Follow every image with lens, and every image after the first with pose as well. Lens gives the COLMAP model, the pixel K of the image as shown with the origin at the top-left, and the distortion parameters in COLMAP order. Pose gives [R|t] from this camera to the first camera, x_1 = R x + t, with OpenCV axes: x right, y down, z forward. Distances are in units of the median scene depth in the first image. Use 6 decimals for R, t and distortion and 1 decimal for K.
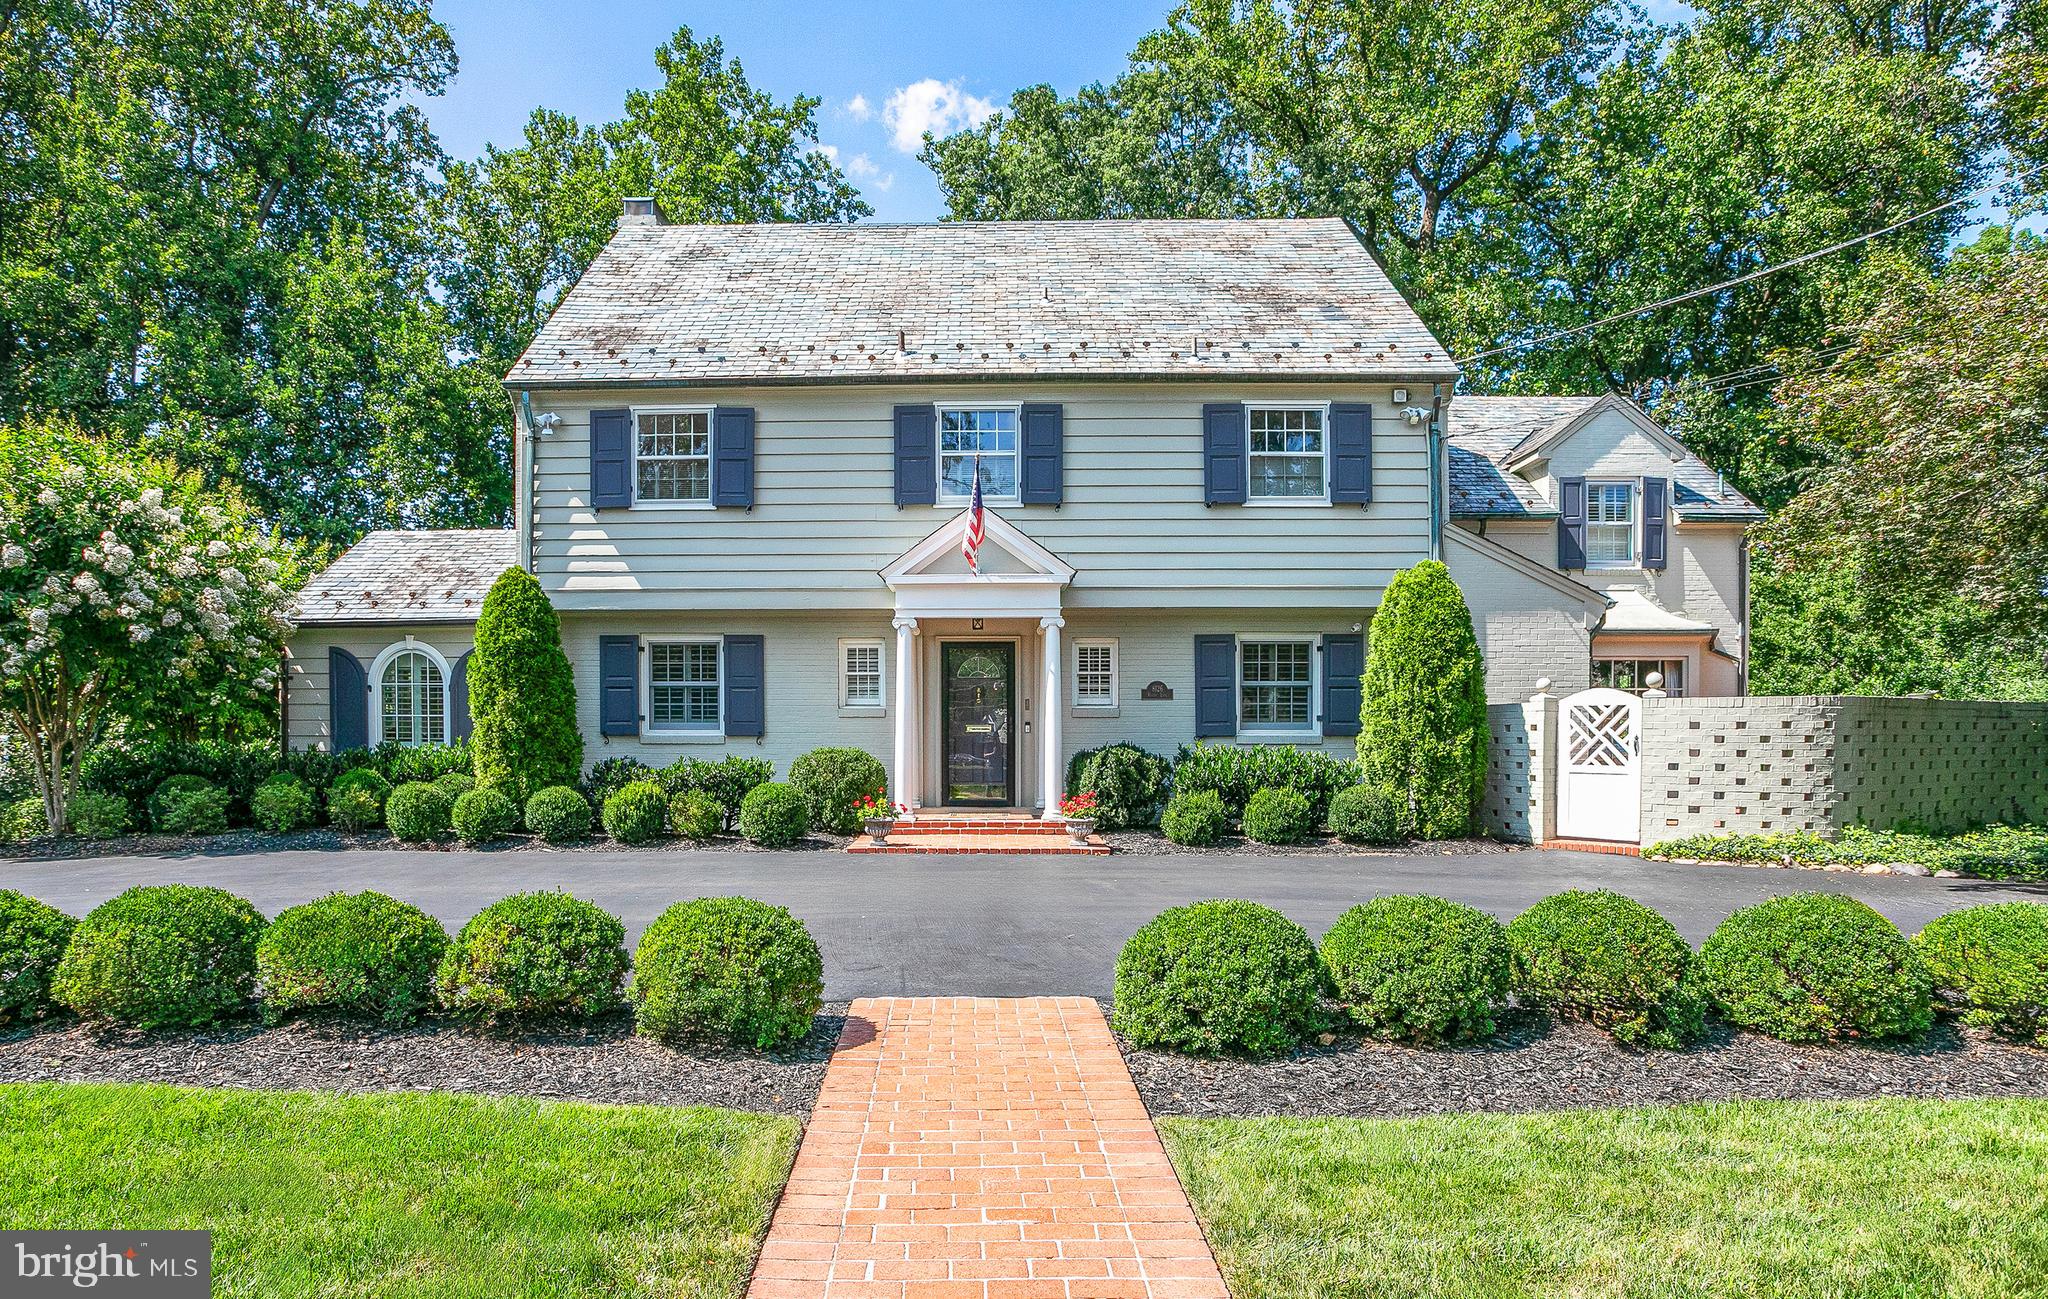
lens RADIAL K [[2414.3, 0, 1024.5], [0, 2414.3, 646.7], [0, 0, 1]] dist [-0.016432, 0.000000]
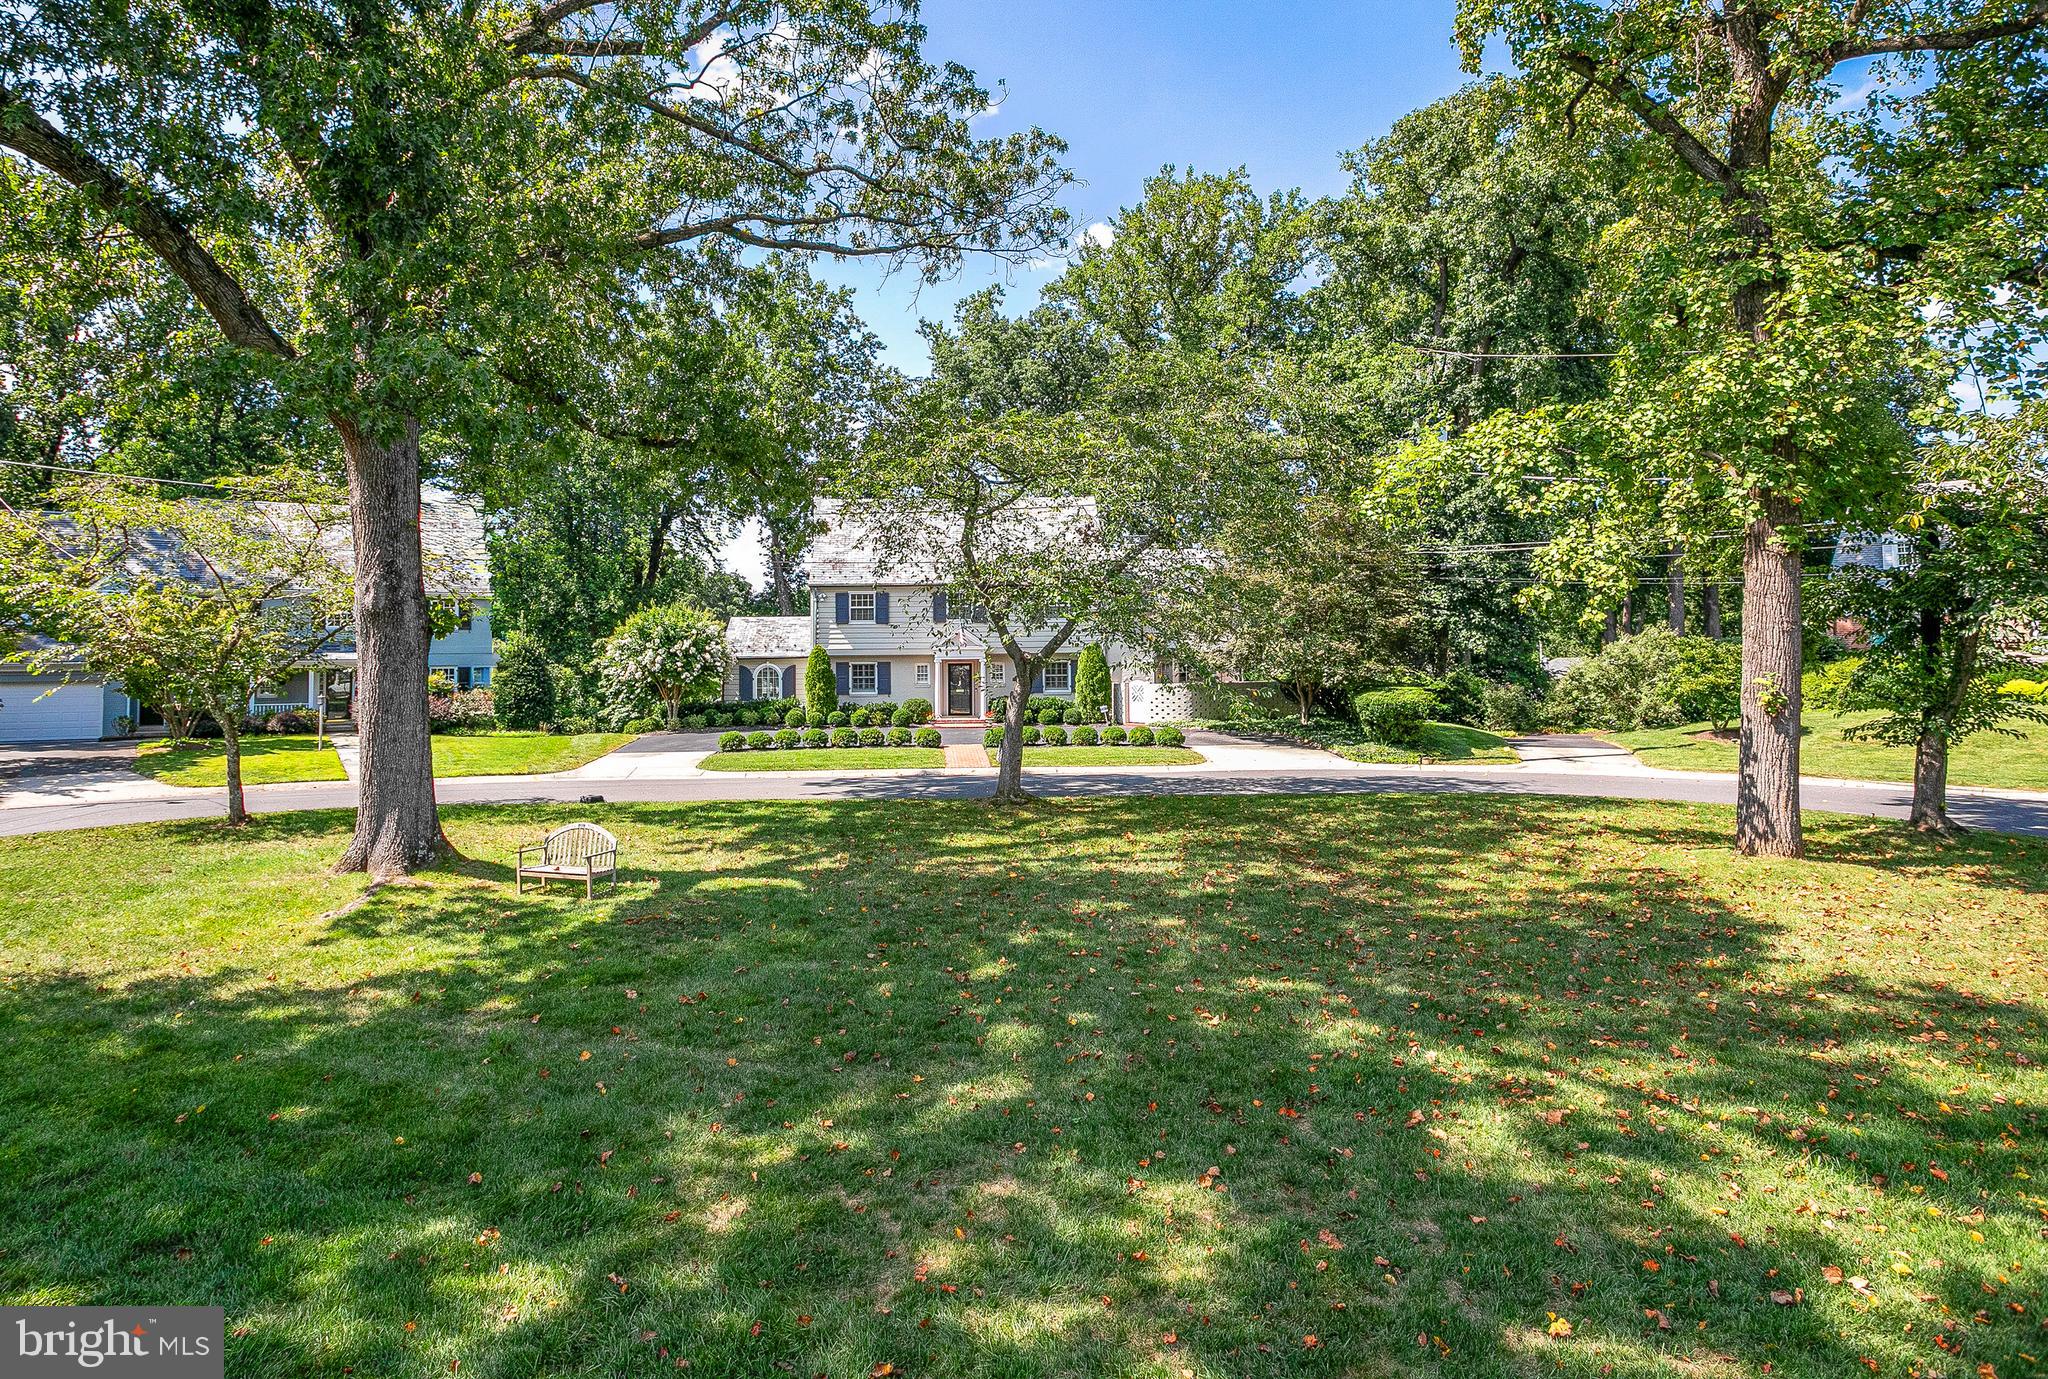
lens RADIAL K [[2363.7, 0, 1025.2], [0, 2363.7, 692.5], [0, 0, 1]] dist [0.003126, 0.000000]
pose [[0.999853, -0.014769, 0.008654, 0.038897], [0.014310, 0.998600, 0.050922, -0.120733], [-0.009394, -0.050791, 0.998665, -2.085473]]
